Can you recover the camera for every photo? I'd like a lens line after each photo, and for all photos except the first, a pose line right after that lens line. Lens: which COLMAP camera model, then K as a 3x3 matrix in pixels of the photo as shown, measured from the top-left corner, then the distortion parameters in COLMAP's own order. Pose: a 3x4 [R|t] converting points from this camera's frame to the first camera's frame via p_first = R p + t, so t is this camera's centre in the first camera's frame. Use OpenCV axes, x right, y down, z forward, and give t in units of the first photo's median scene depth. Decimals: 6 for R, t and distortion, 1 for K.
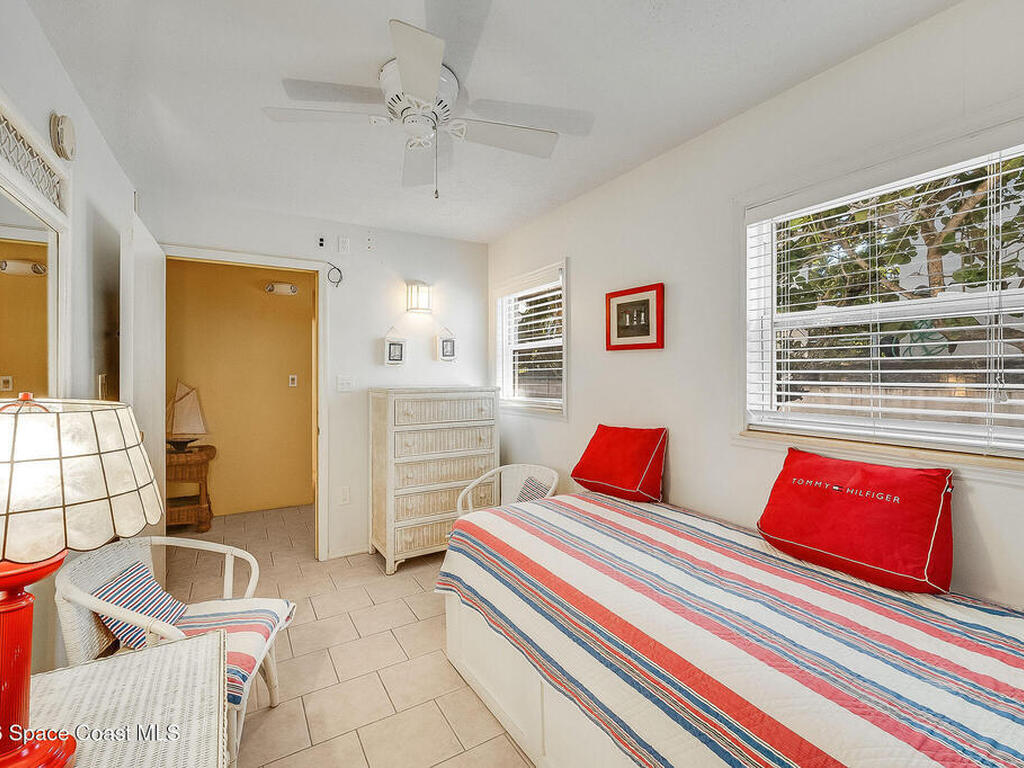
lens RADIAL K [[459.6, 0, 515.4], [0, 459.6, 378.3], [0, 0, 1]] dist [0.005242, -0.000045]
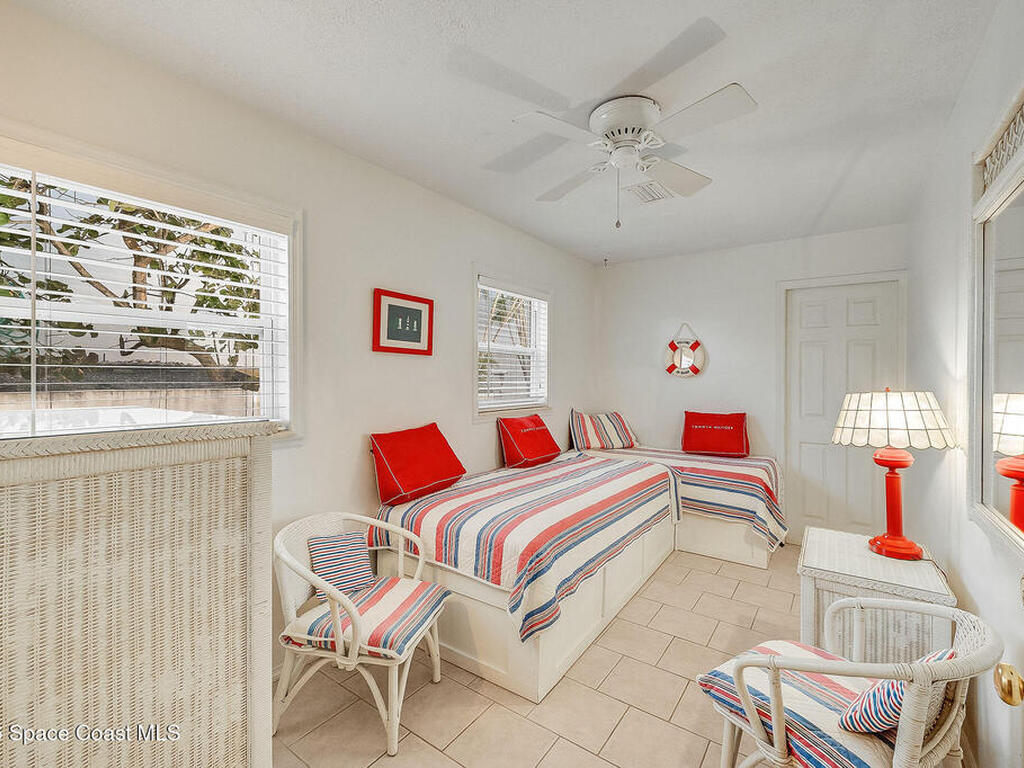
lens RADIAL K [[459.6, 0, 516.5], [0, 459.6, 378.0], [0, 0, 1]] dist [0.005242, -0.000045]
pose [[-0.383785, -0.008237, 0.923386, -0.826929], [0.001646, 0.999953, 0.009604, -0.017584], [-0.923421, 0.005206, -0.383753, 1.210438]]
